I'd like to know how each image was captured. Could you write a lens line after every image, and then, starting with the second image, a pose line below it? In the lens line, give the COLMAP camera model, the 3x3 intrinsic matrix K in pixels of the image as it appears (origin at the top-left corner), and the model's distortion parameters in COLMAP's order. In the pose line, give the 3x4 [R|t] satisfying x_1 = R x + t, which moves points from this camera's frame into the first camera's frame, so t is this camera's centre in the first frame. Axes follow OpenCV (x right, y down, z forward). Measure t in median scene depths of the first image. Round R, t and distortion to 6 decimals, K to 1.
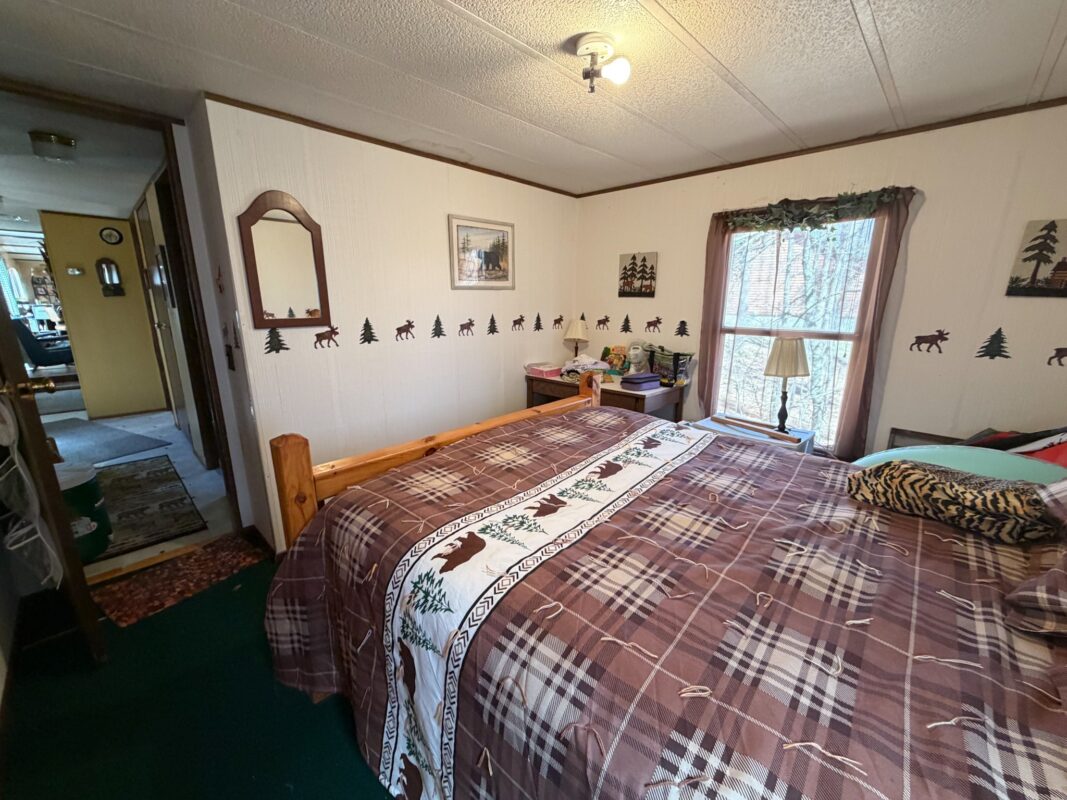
lens RADIAL K [[424.9, 0, 531.5], [0, 424.9, 400.9], [0, 0, 1]] dist [0.000728, -0.000191]
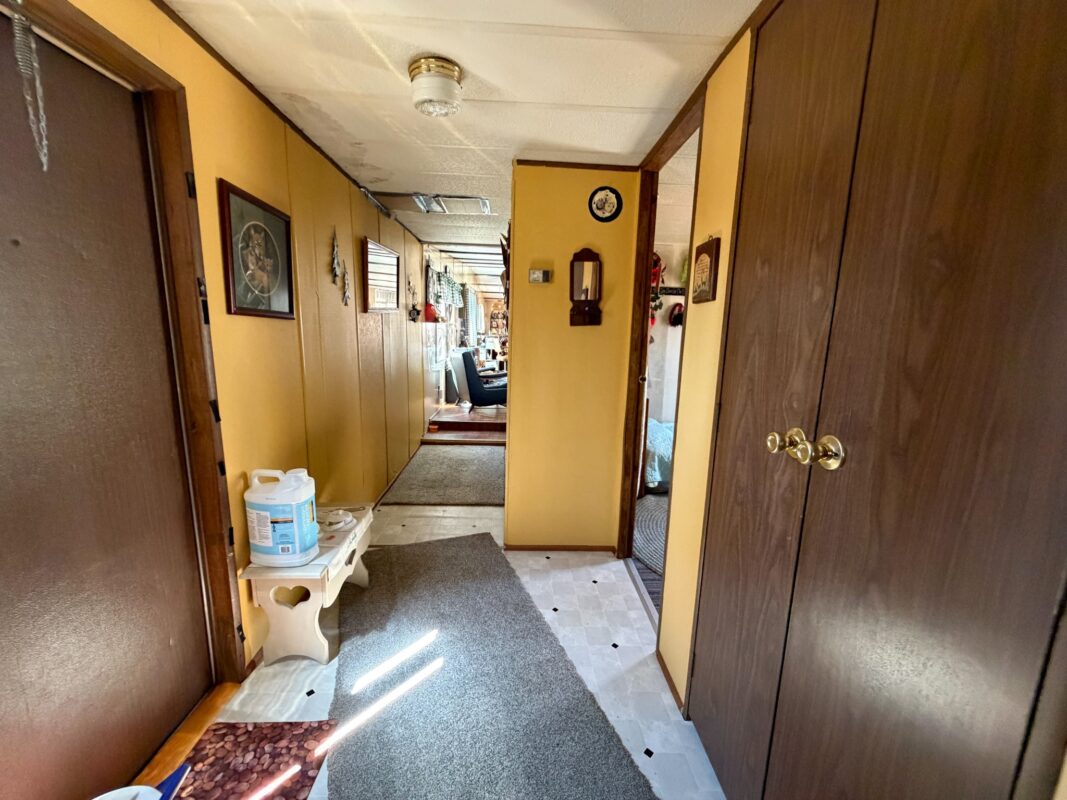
lens RADIAL K [[424.9, 0, 531.5], [0, 424.9, 400.9], [0, 0, 1]] dist [0.000728, -0.000191]
pose [[0.726610, 0.127267, -0.675160, -0.424552], [-0.183846, 0.982875, -0.012585, -0.088133], [0.661996, 0.133270, 0.737564, 0.376884]]
